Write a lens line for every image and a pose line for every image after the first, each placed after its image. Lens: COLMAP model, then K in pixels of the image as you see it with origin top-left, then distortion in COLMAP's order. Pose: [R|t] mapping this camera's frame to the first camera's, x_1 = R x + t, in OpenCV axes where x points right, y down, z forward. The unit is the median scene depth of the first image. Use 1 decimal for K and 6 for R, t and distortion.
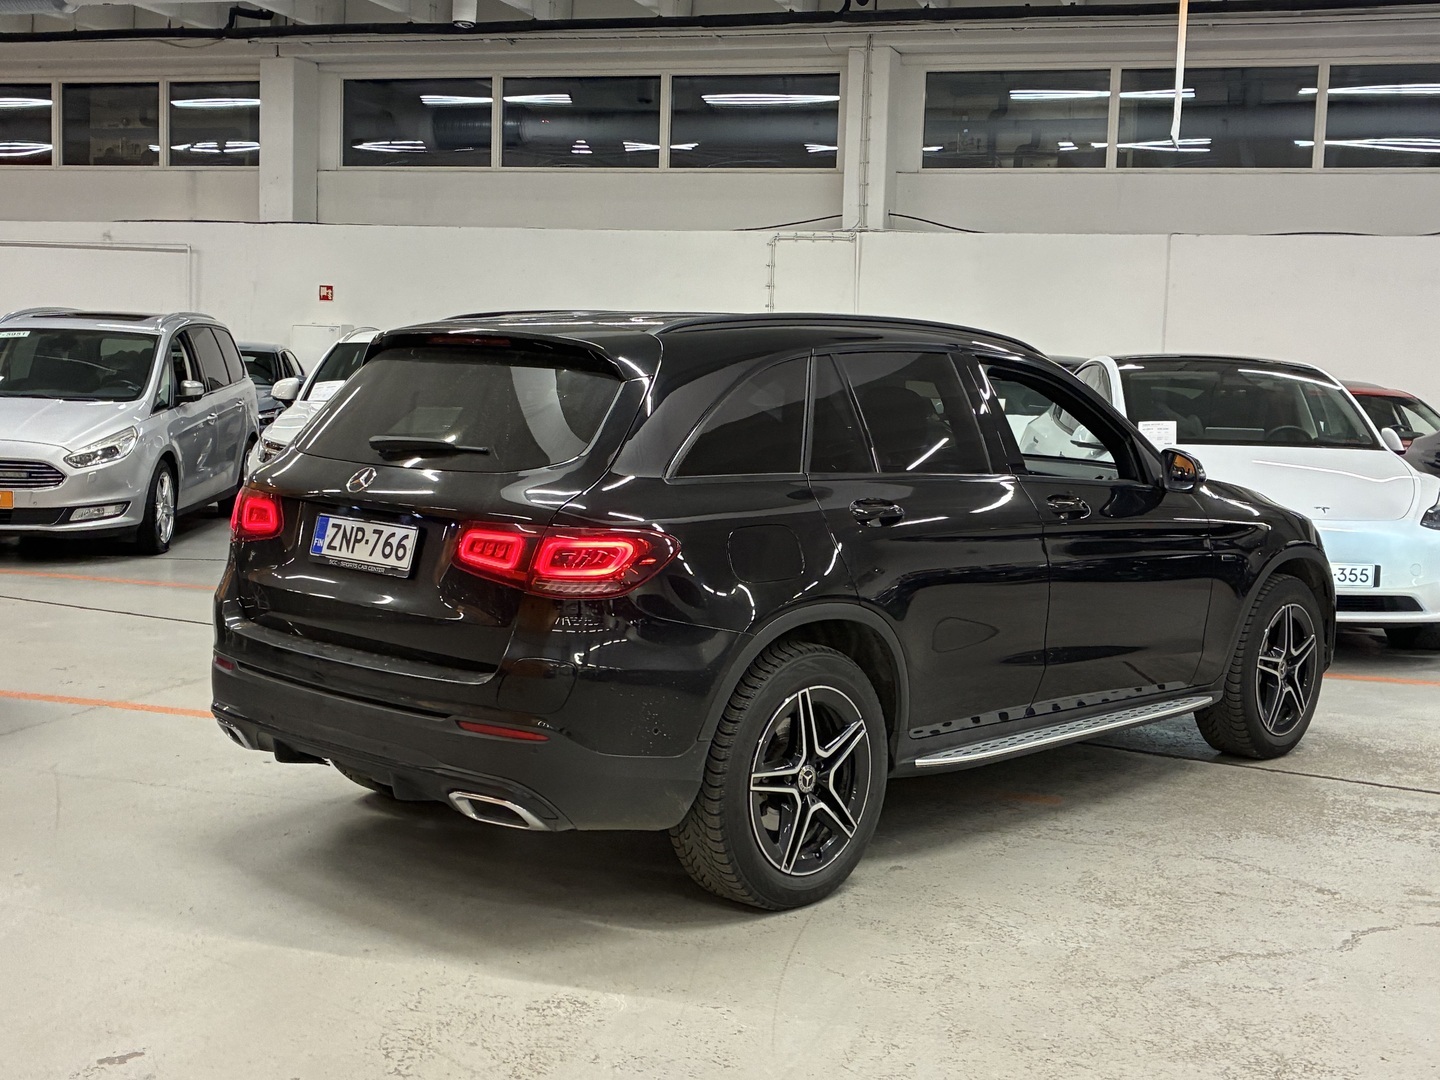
lens RADIAL K [[1787.7, 0, 720.7], [0, 1787.7, 538.4], [0, 0, 1]] dist [0.036312, 0.000000]
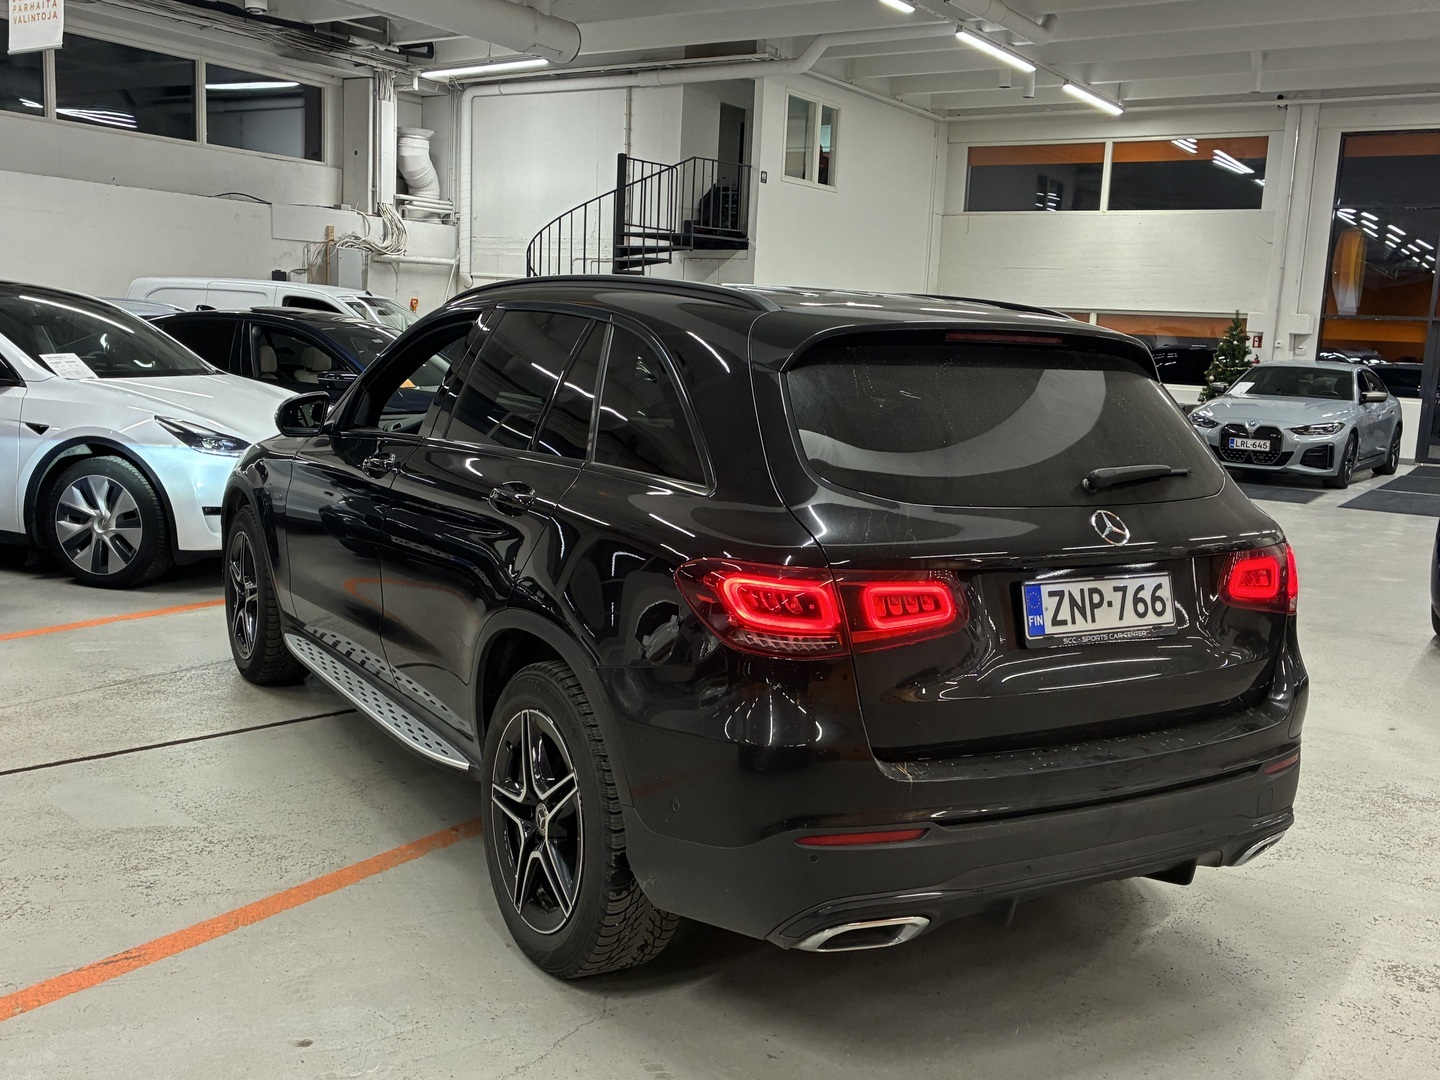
lens RADIAL K [[1445.0, 0, 719.8], [0, 1445.0, 544.5], [0, 0, 1]] dist [0.007013, 0.000000]
pose [[0.280391, -0.168007, 0.945068, -0.846214], [0.056234, 0.985747, 0.158555, -0.135223], [-0.958237, 0.008687, 0.285843, 0.980699]]
